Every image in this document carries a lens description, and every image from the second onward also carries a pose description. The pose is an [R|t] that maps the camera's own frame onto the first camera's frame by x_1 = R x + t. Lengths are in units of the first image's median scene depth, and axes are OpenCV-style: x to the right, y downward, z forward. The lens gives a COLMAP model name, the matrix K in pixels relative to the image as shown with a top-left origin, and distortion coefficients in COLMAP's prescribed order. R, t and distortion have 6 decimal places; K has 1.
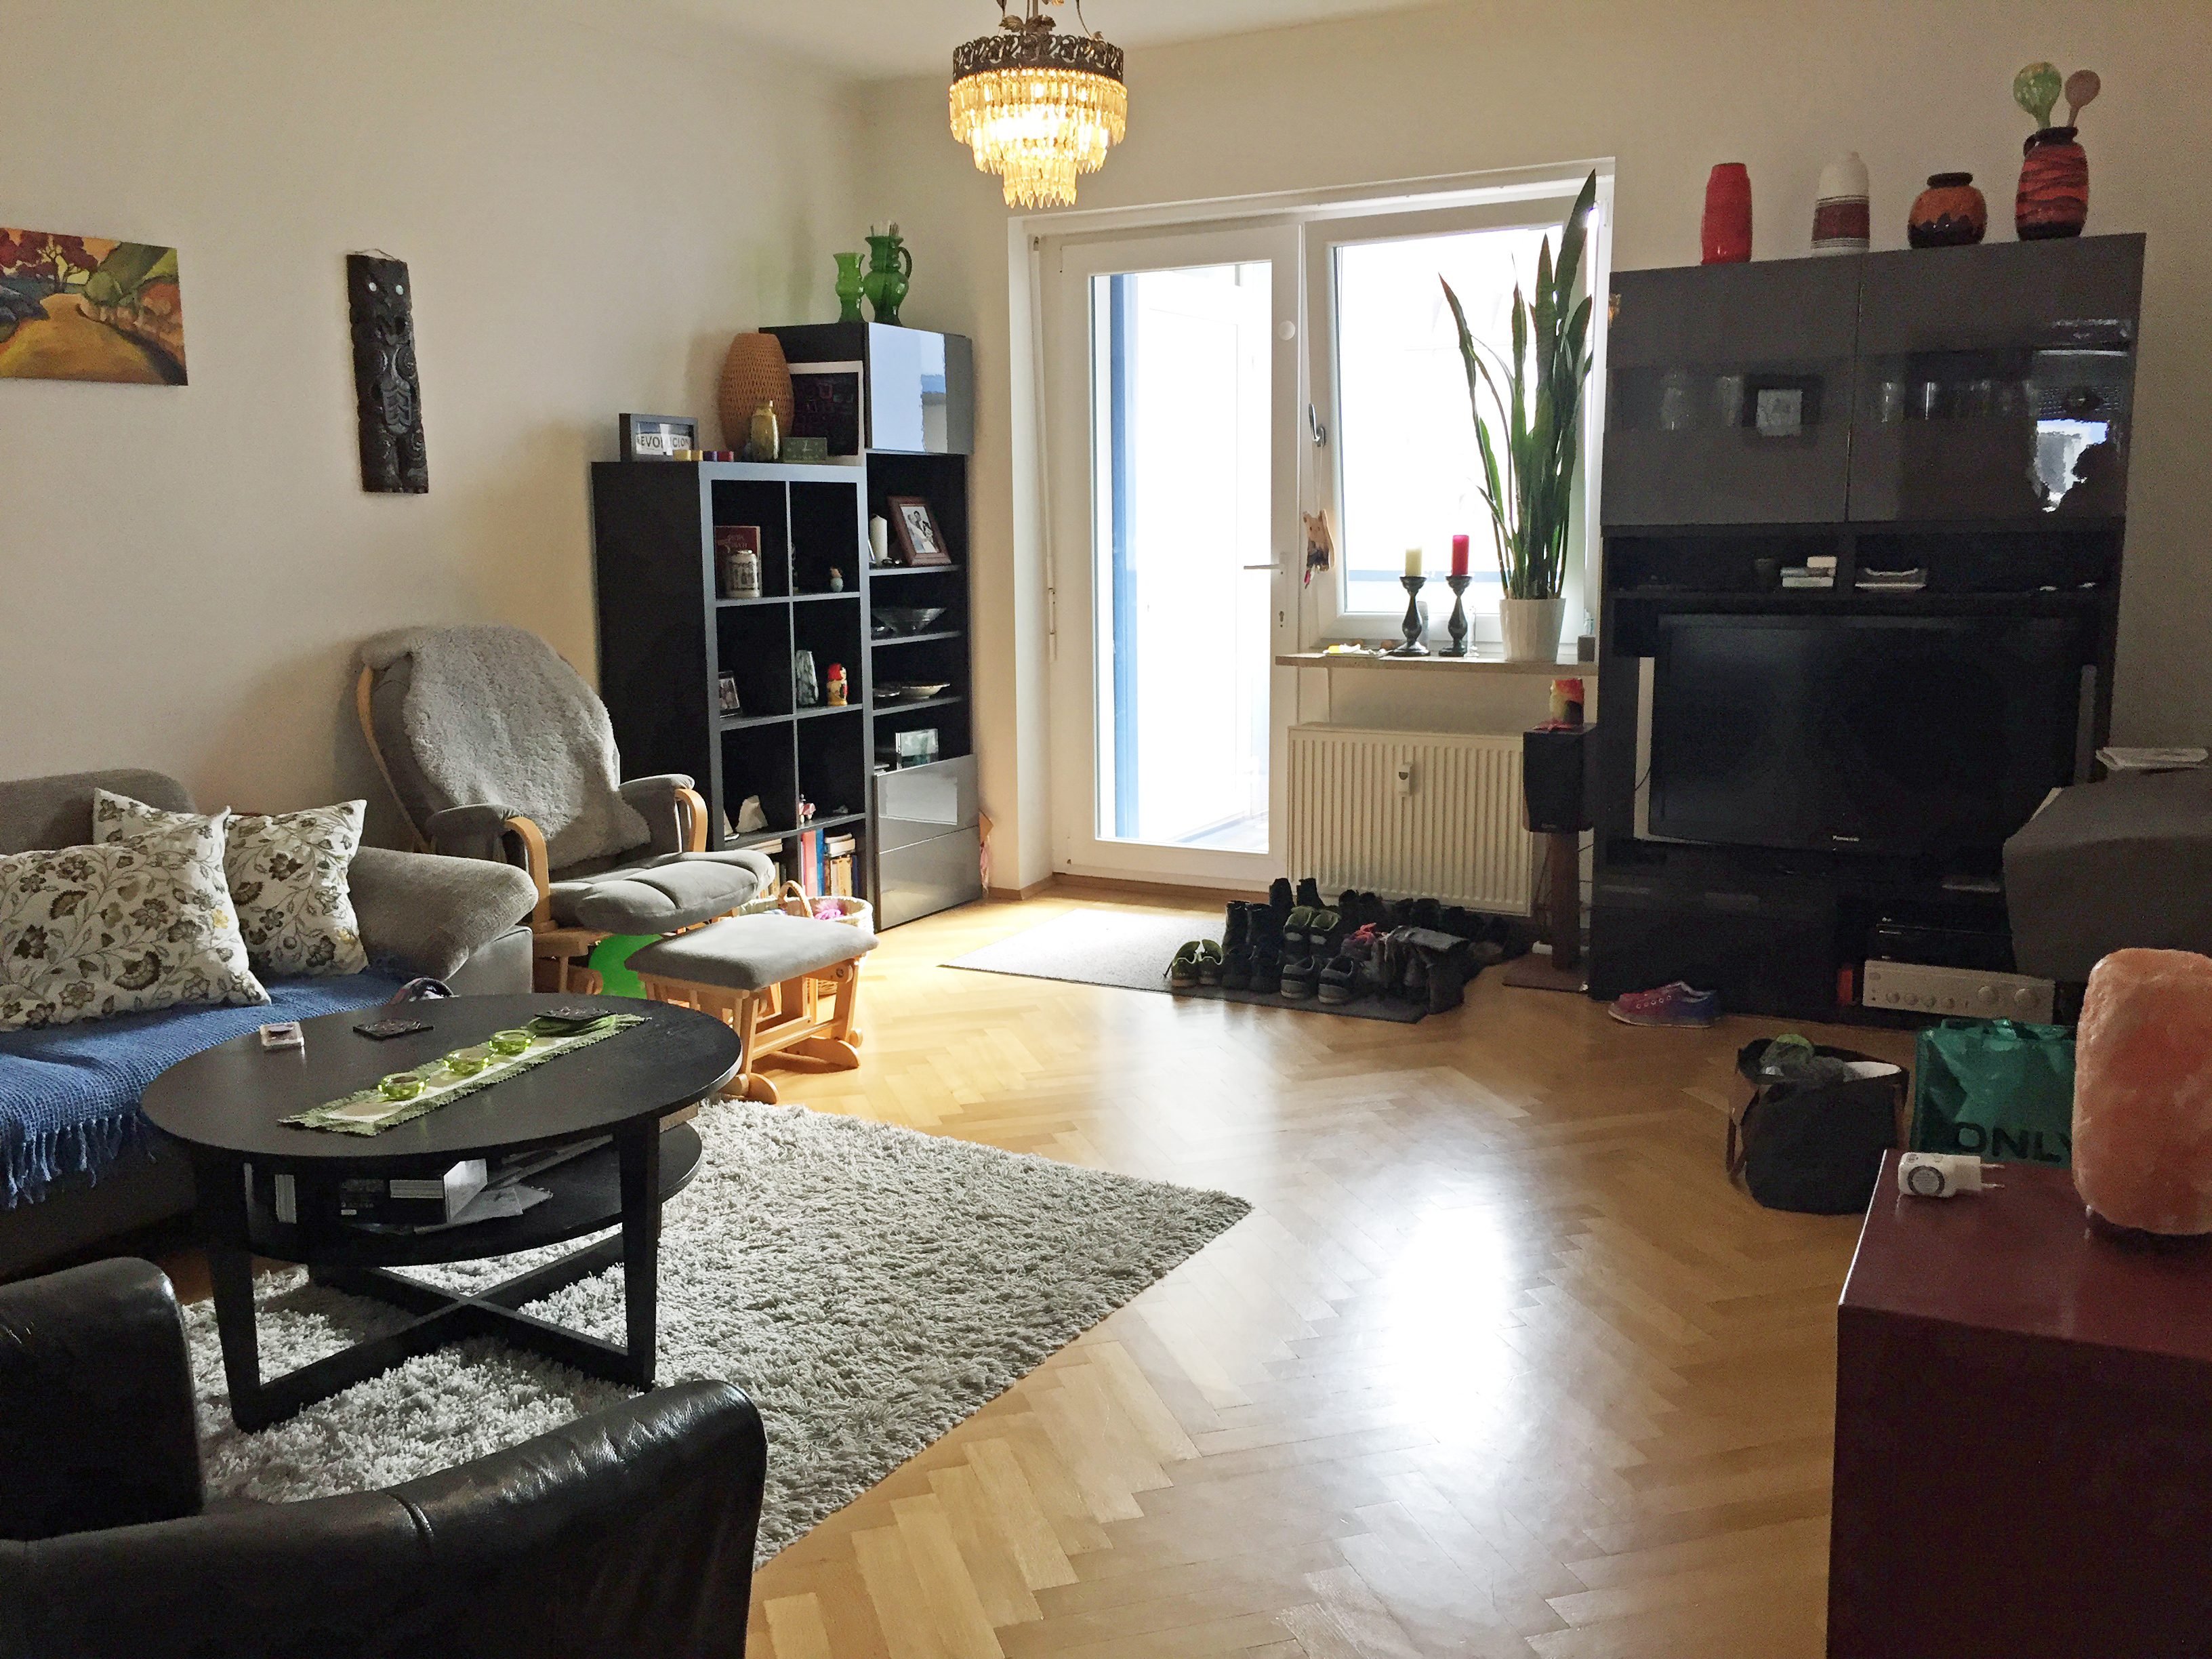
lens RADIAL K [[1863.6, 0, 1109.6], [0, 1863.6, 838.7], [0, 0, 1]] dist [0.039474, -0.014066]
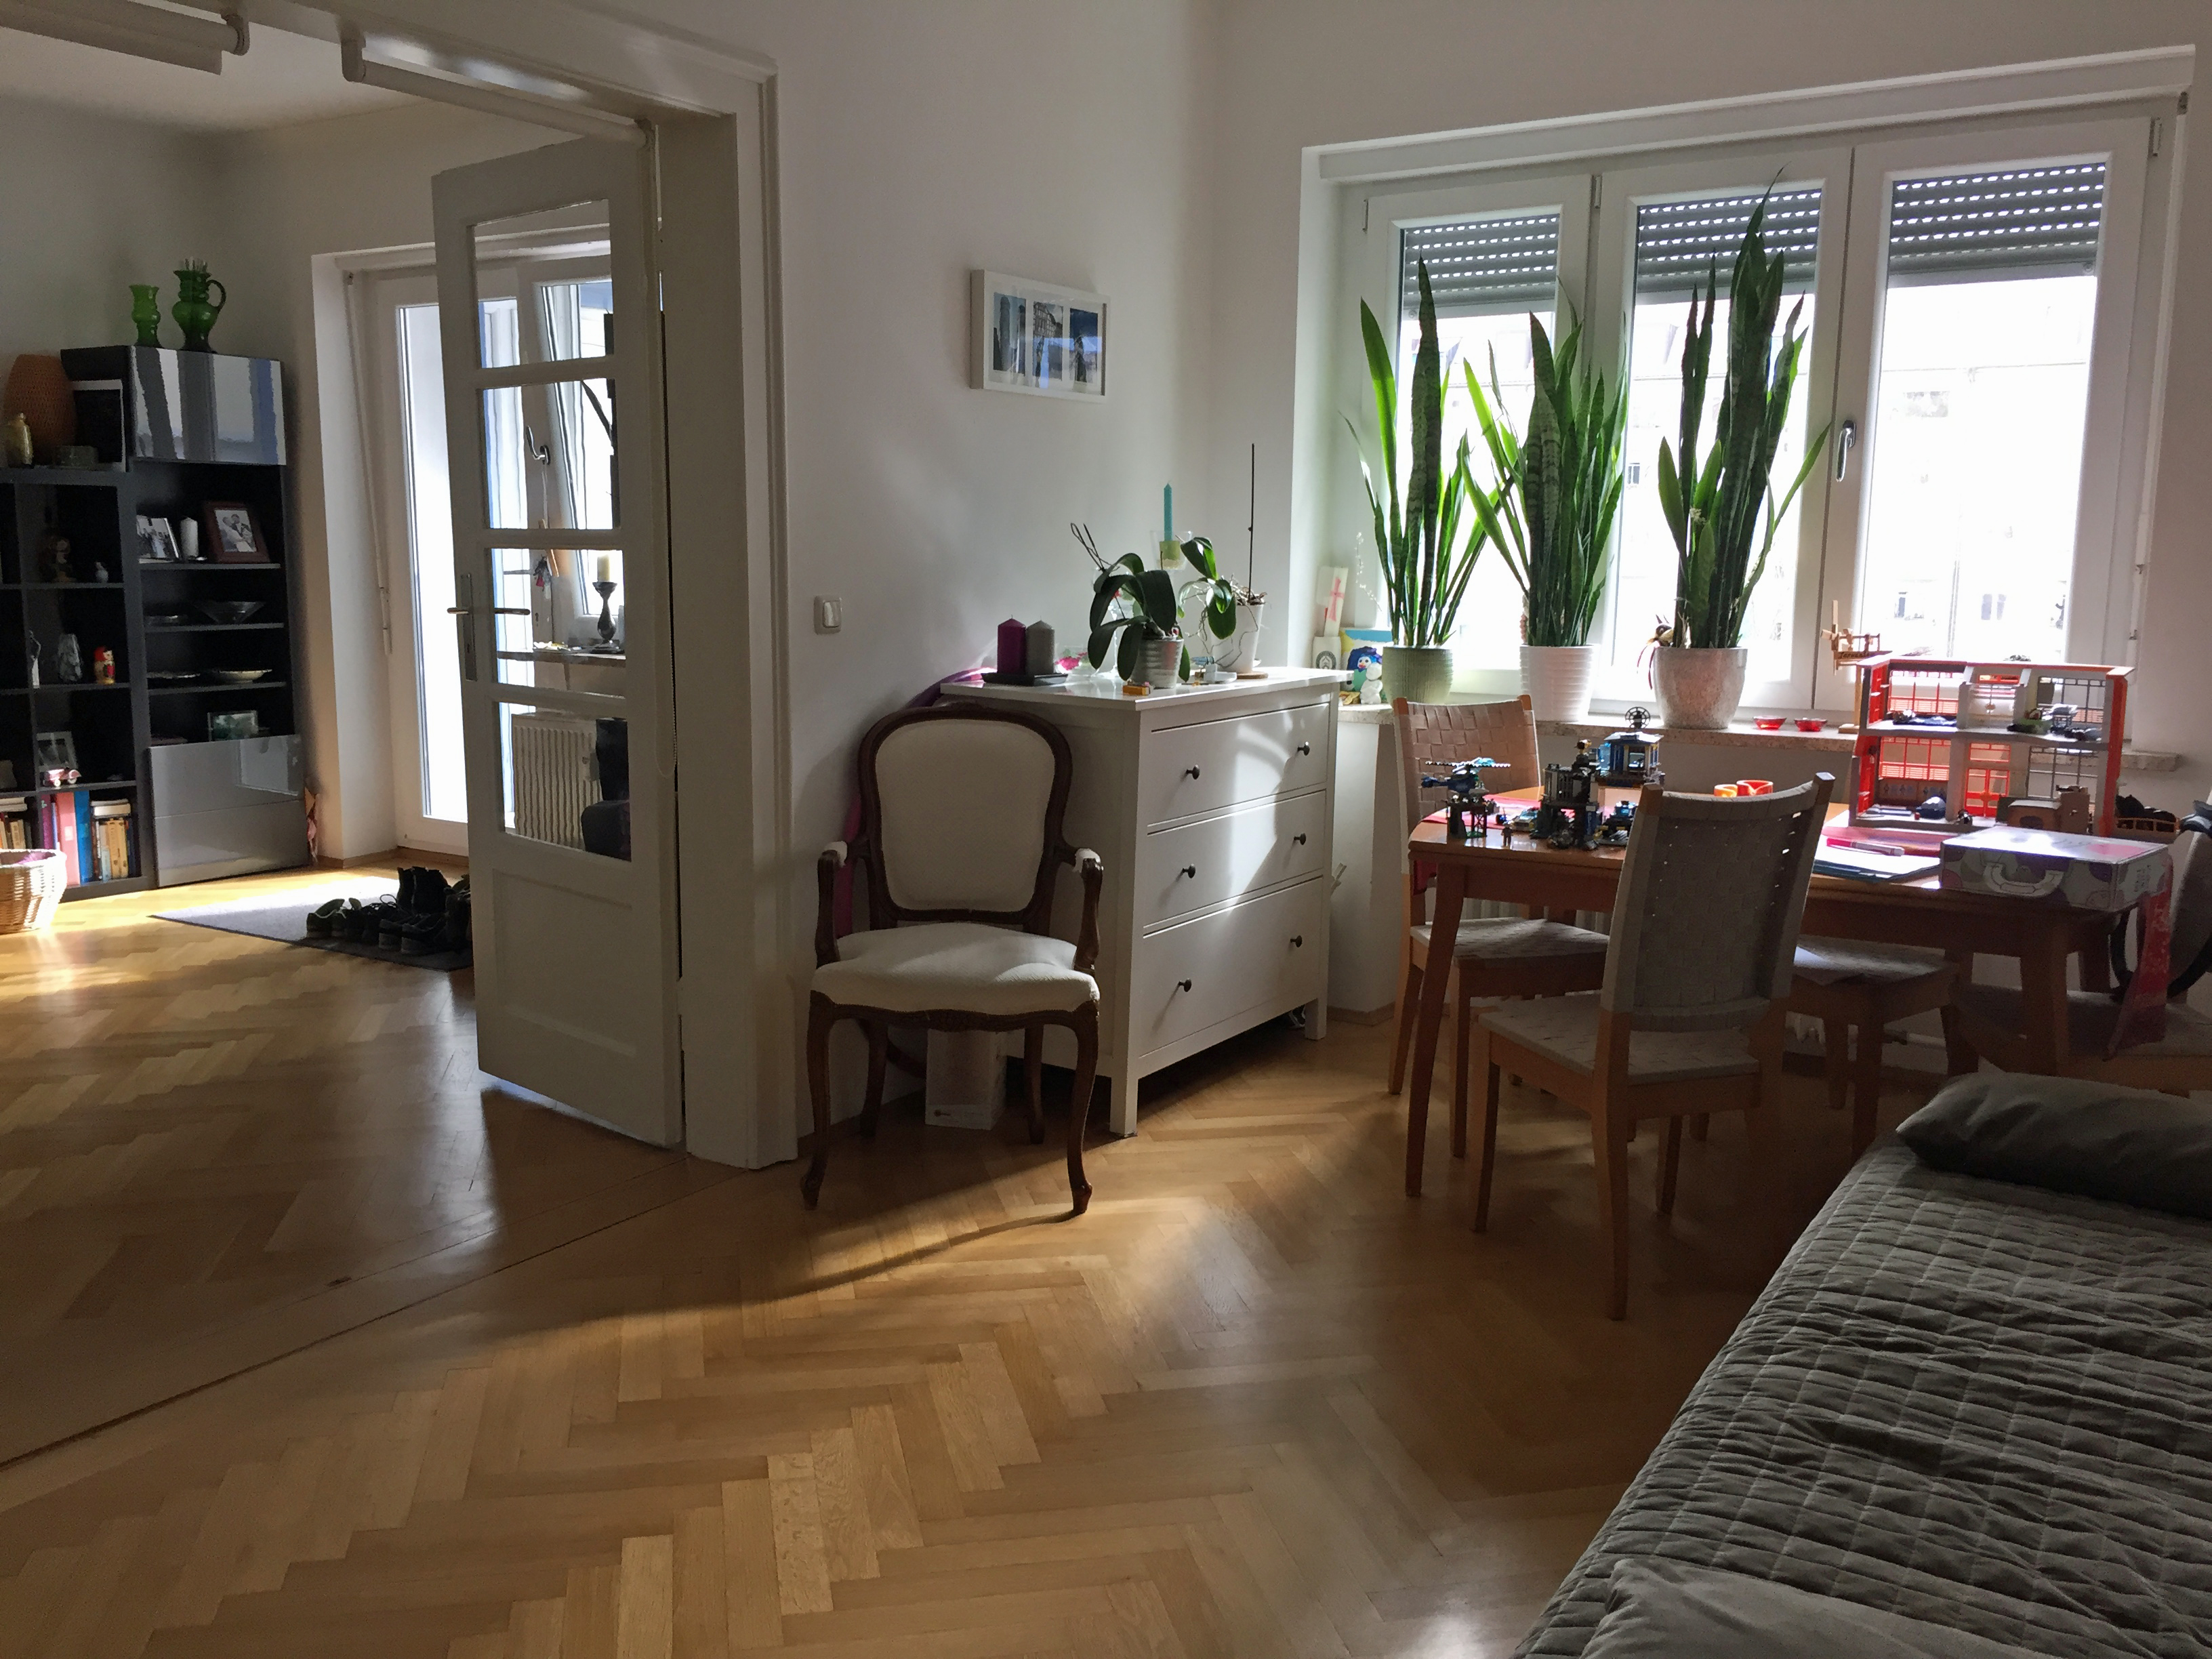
lens RADIAL K [[1863.6, 0, 1102.4], [0, 1863.6, 821.9], [0, 0, 1]] dist [0.039474, -0.014066]
pose [[0.996042, 0.029903, -0.083704, 0.544034], [-0.031881, 0.999241, -0.022386, 0.017847], [0.082971, 0.024966, 0.996239, -0.077854]]
